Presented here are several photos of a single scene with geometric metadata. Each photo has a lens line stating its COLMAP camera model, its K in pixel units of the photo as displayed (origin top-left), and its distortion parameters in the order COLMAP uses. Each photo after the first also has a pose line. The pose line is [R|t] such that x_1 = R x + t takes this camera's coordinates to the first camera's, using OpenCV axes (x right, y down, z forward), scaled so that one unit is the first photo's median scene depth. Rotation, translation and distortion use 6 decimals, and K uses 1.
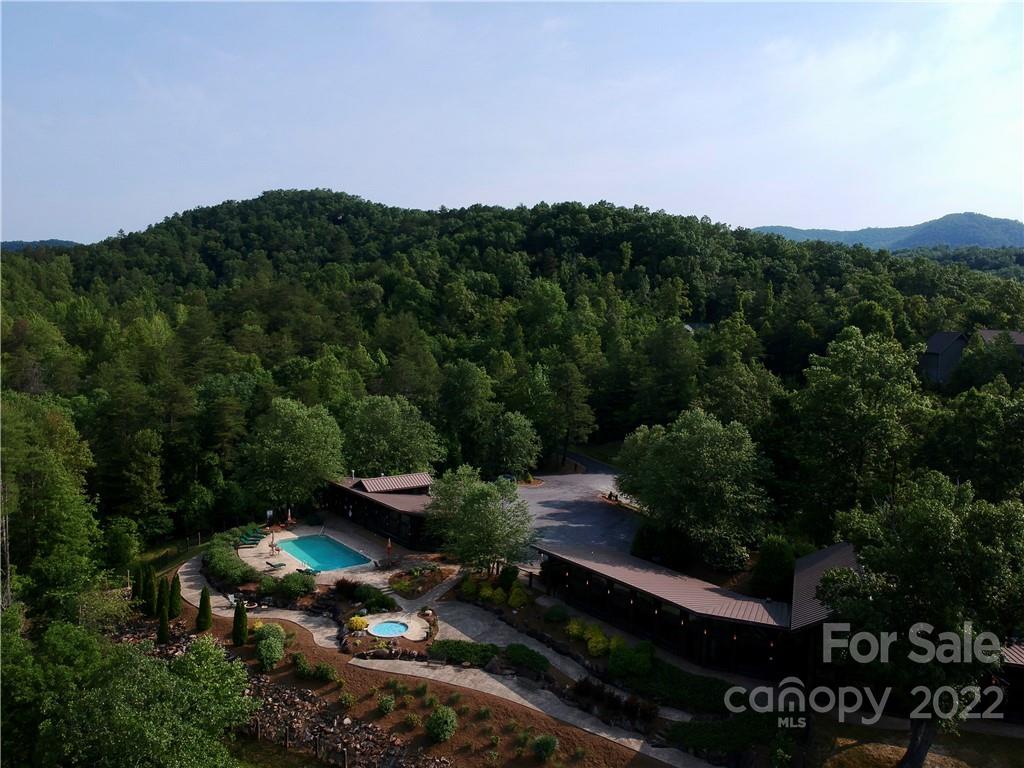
lens RADIAL K [[760.0, 0, 512.0], [0, 760.0, 384.0], [0, 0, 1]] dist [0.046434, -0.119900]
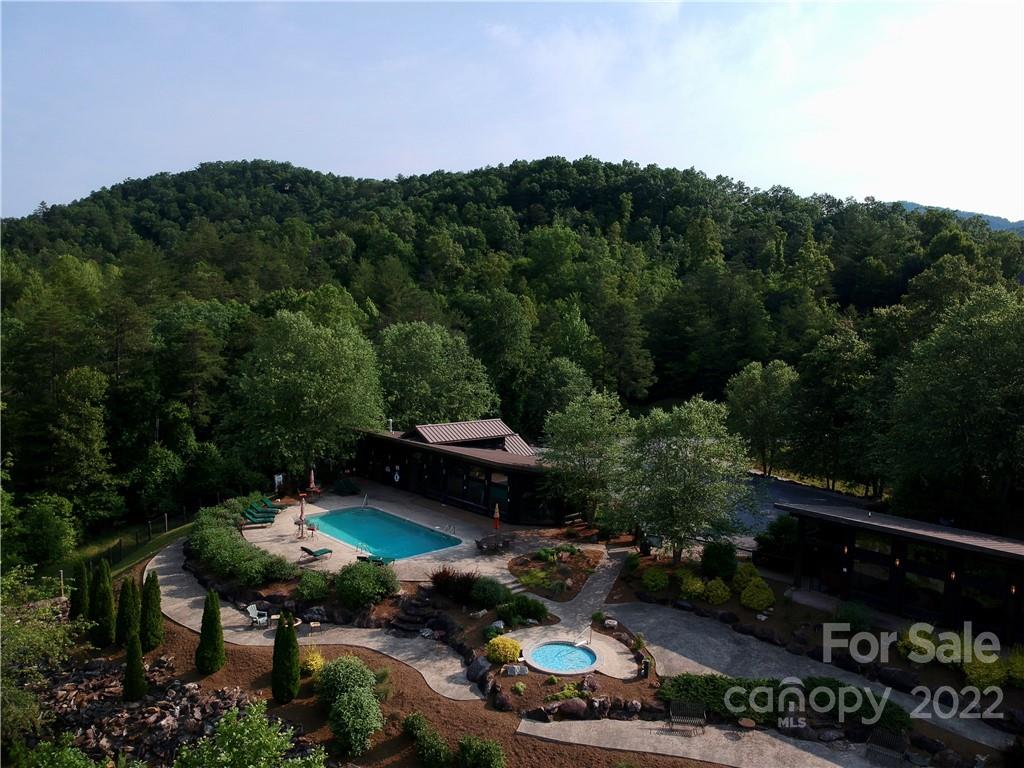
lens RADIAL K [[760.0, 0, 512.0], [0, 760.0, 384.0], [0, 0, 1]] dist [0.046434, -0.119900]
pose [[0.996929, -0.015563, 0.076754, -0.145087], [0.014894, 0.999846, 0.009288, 0.073760], [-0.076886, -0.008116, 0.997007, 0.283124]]
